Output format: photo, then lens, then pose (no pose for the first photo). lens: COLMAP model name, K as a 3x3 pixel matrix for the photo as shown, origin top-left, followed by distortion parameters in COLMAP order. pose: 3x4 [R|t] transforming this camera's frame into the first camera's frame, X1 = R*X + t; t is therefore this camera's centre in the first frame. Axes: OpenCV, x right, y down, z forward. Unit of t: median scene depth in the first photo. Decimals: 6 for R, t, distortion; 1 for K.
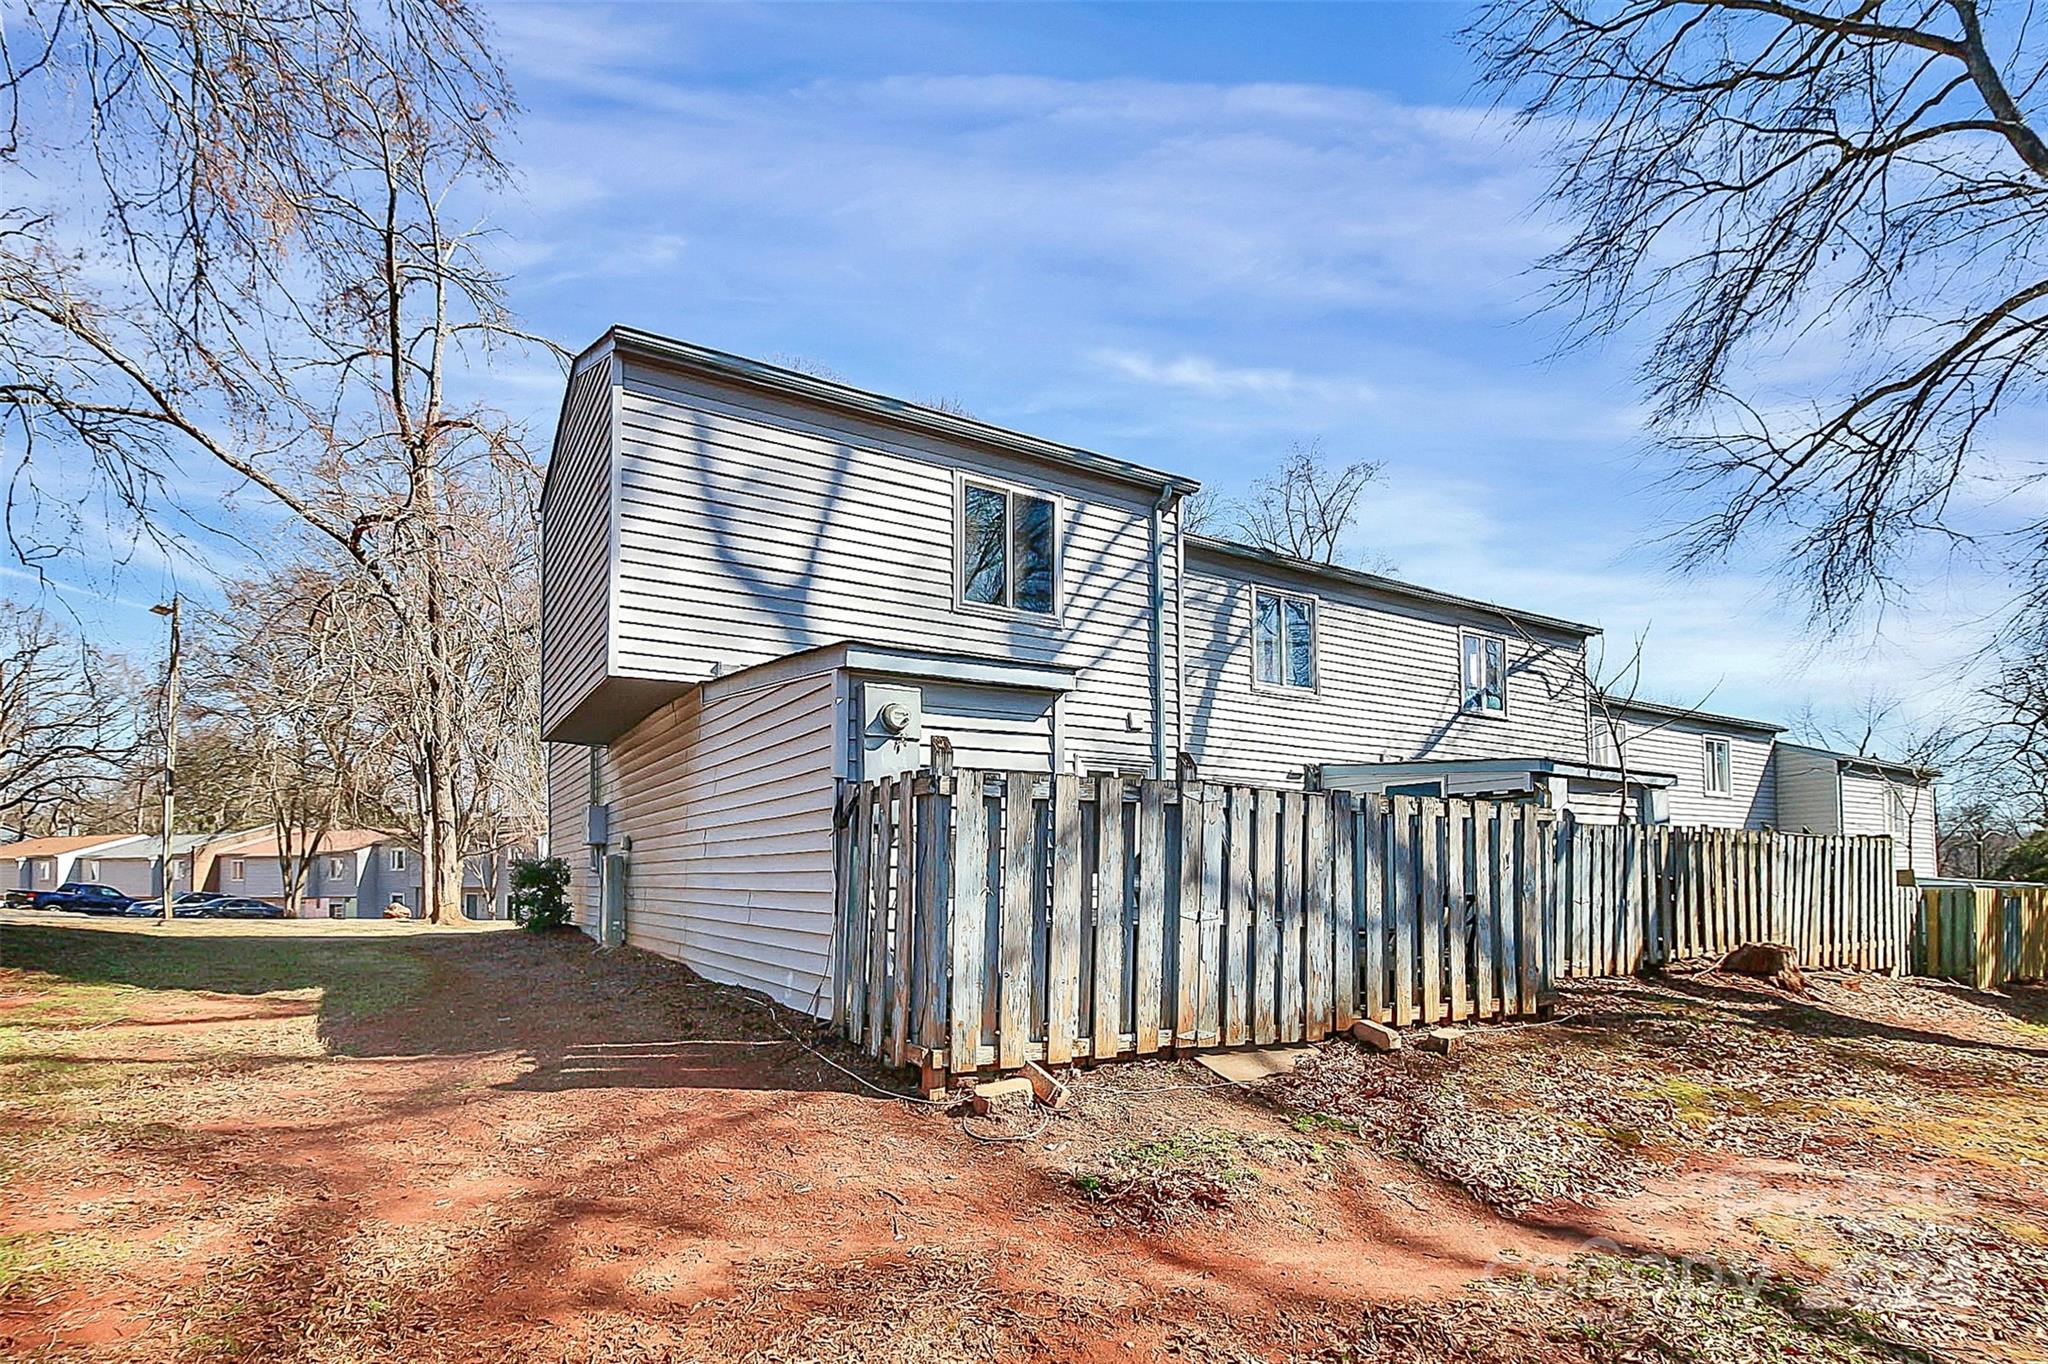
lens RADIAL K [[939.4, 0, 1024.0], [0, 939.4, 682.0], [0, 0, 1]] dist [-0.002583, -0.000217]
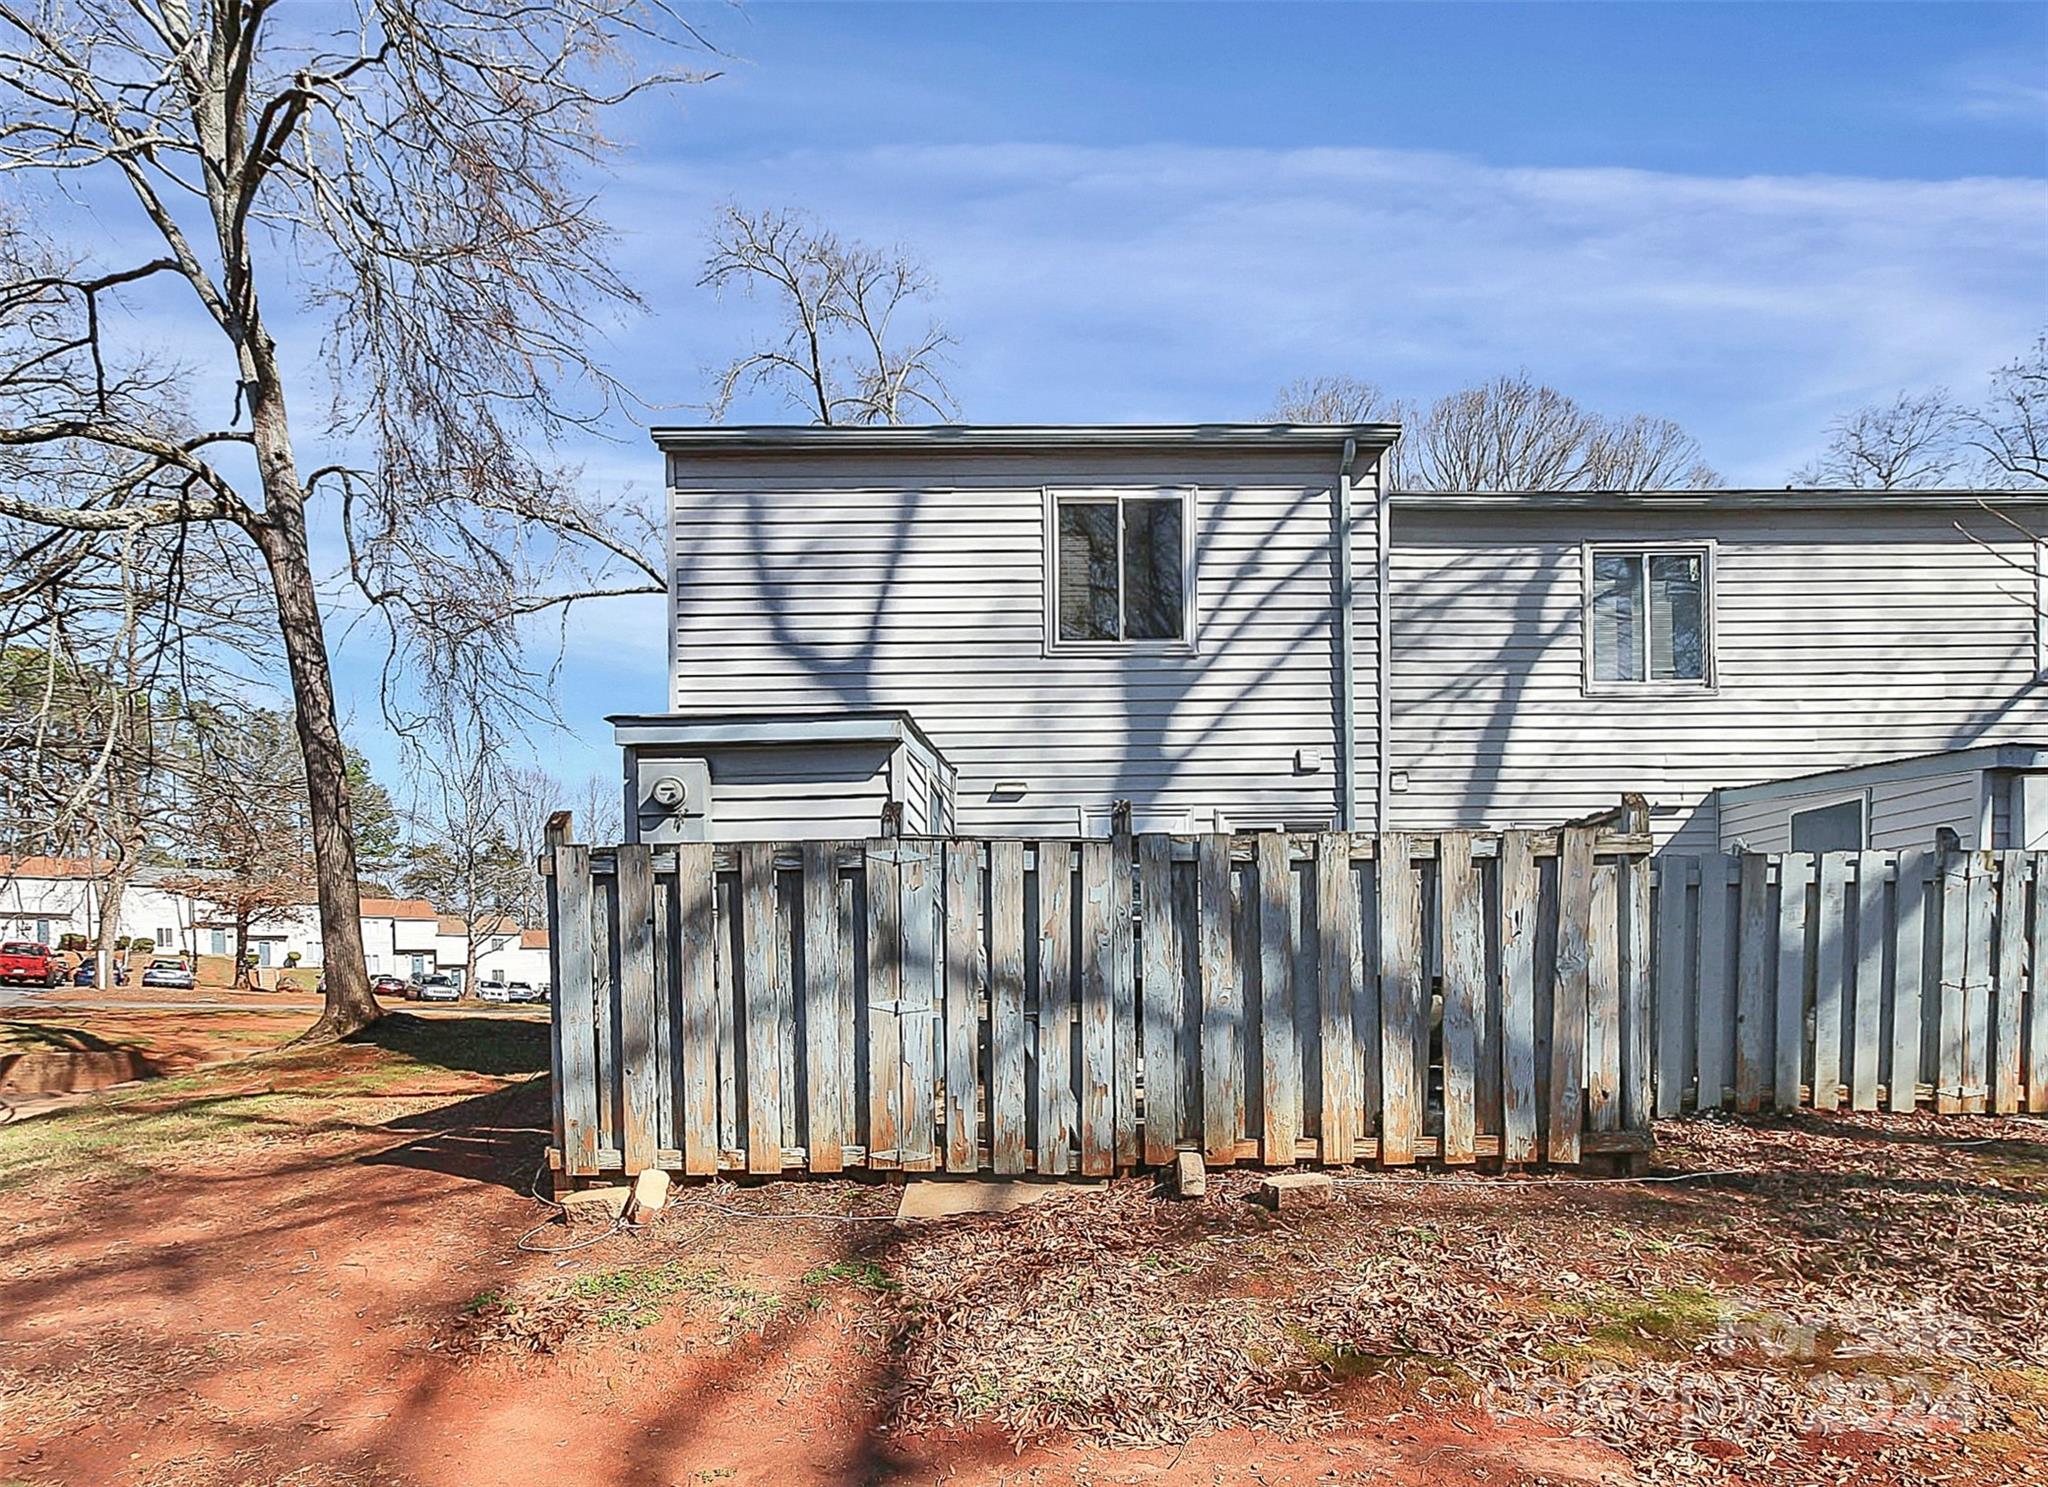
lens RADIAL K [[1063.8, 0, 1023.8], [0, 1063.8, 800.0], [0, 0, 1]] dist [0.002208, -0.006684]
pose [[0.873644, -0.094483, -0.477303, 0.378252], [0.115990, 0.993126, 0.015714, 0.039070], [0.472538, -0.069091, 0.878598, 0.144395]]
